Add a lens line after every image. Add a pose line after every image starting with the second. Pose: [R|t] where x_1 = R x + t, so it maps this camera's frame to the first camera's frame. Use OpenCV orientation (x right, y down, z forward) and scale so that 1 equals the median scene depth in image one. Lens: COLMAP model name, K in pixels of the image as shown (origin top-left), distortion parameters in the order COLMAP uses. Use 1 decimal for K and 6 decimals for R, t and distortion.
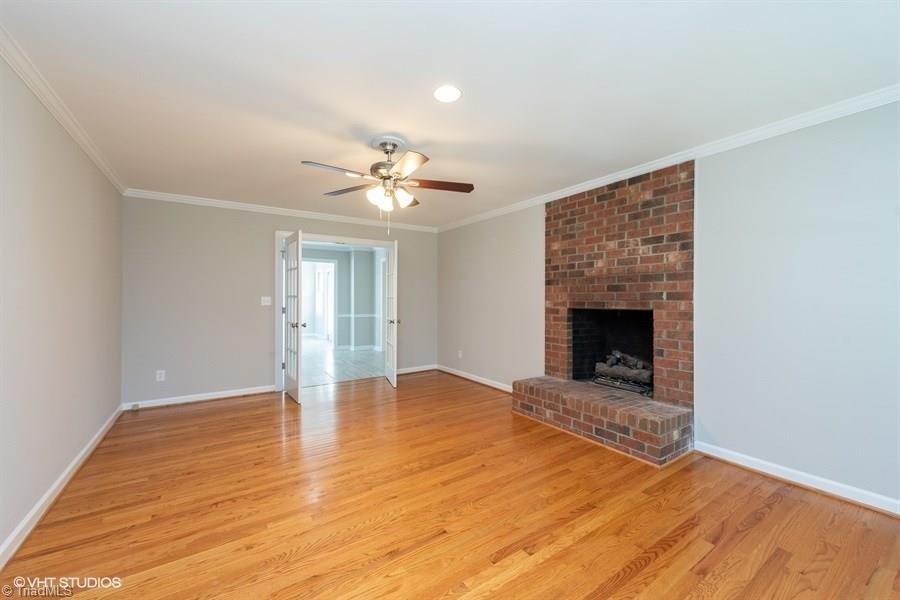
lens RADIAL K [[356.1, 0, 448.7], [0, 356.1, 300.4], [0, 0, 1]] dist [0.011254, -0.001359]
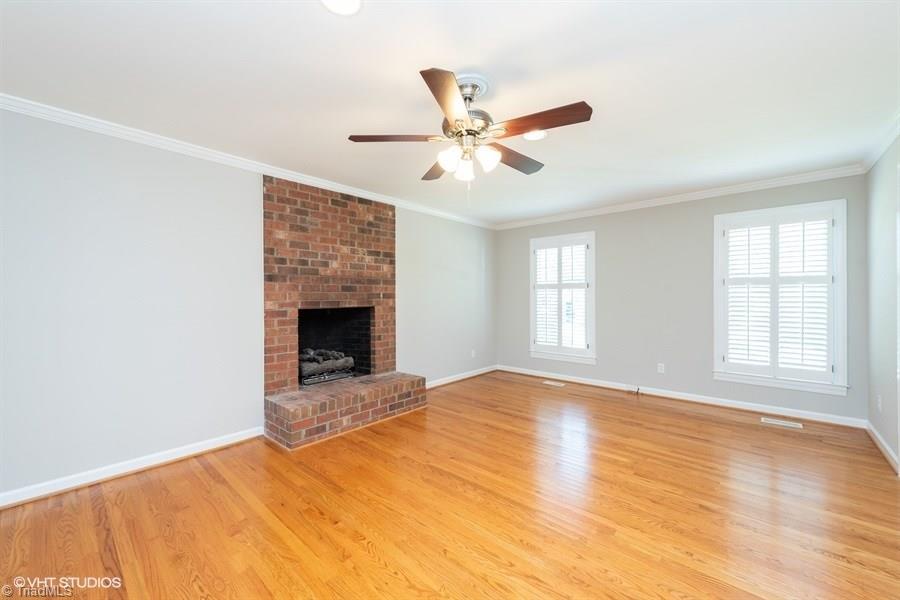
lens RADIAL K [[356.1, 0, 445.5], [0, 356.1, 299.6], [0, 0, 1]] dist [0.011254, -0.001359]
pose [[-0.248226, -0.006019, 0.968684, -0.710305], [0.010587, 0.999904, 0.008926, -0.006581], [-0.968644, 0.012472, -0.248138, 1.000706]]
